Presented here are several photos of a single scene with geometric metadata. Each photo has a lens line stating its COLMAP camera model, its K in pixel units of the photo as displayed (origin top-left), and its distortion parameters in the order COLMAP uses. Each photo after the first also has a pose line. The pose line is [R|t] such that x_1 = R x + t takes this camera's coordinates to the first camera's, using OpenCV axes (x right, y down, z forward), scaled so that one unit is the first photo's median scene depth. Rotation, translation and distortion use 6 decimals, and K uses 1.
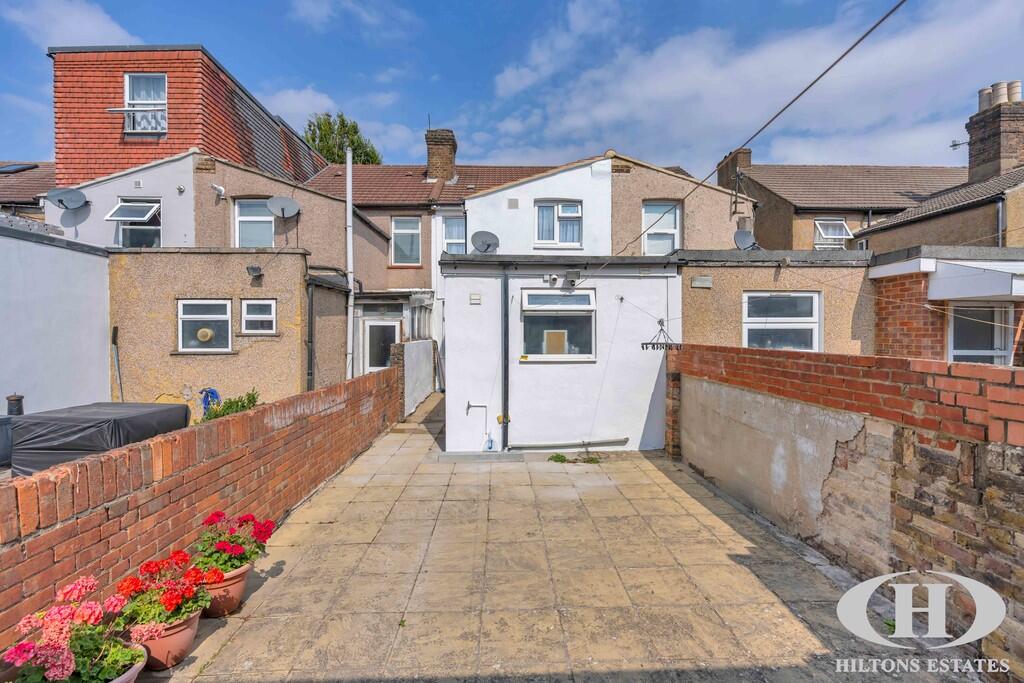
lens RADIAL K [[485.6, 0, 498.3], [0, 485.6, 337.6], [0, 0, 1]] dist [0.001790, 0.000451]
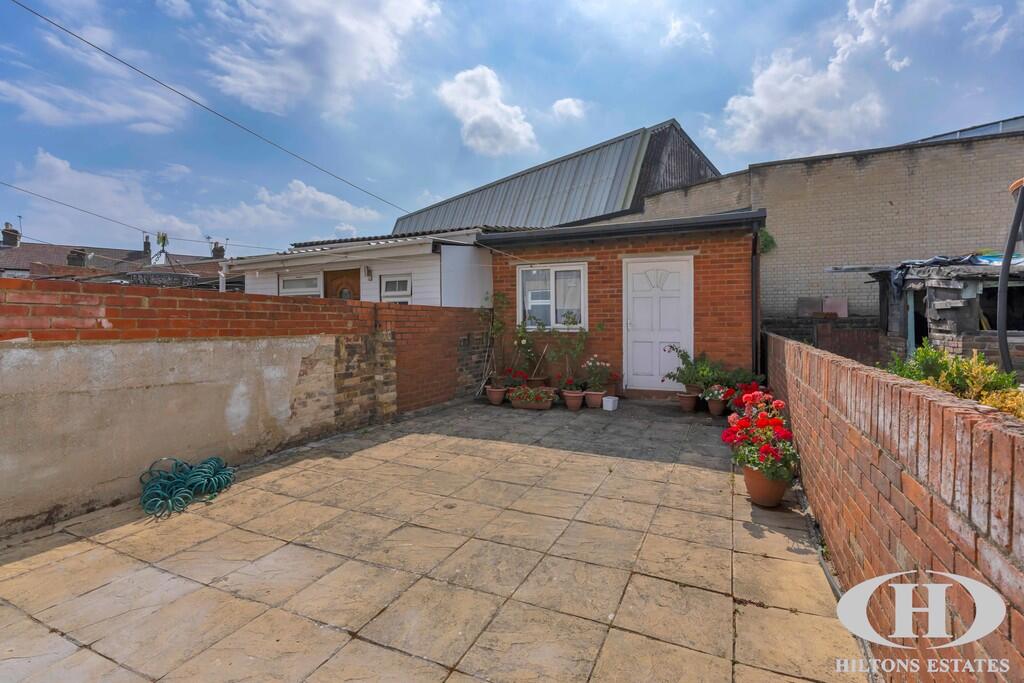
lens RADIAL K [[485.6, 0, 498.3], [0, 485.6, 337.6], [0, 0, 1]] dist [0.001790, 0.000451]
pose [[-0.901514, -0.008395, 0.432668, -0.443144], [0.008824, 0.999247, 0.037774, 0.107048], [-0.432660, 0.037871, -0.900761, 2.073389]]
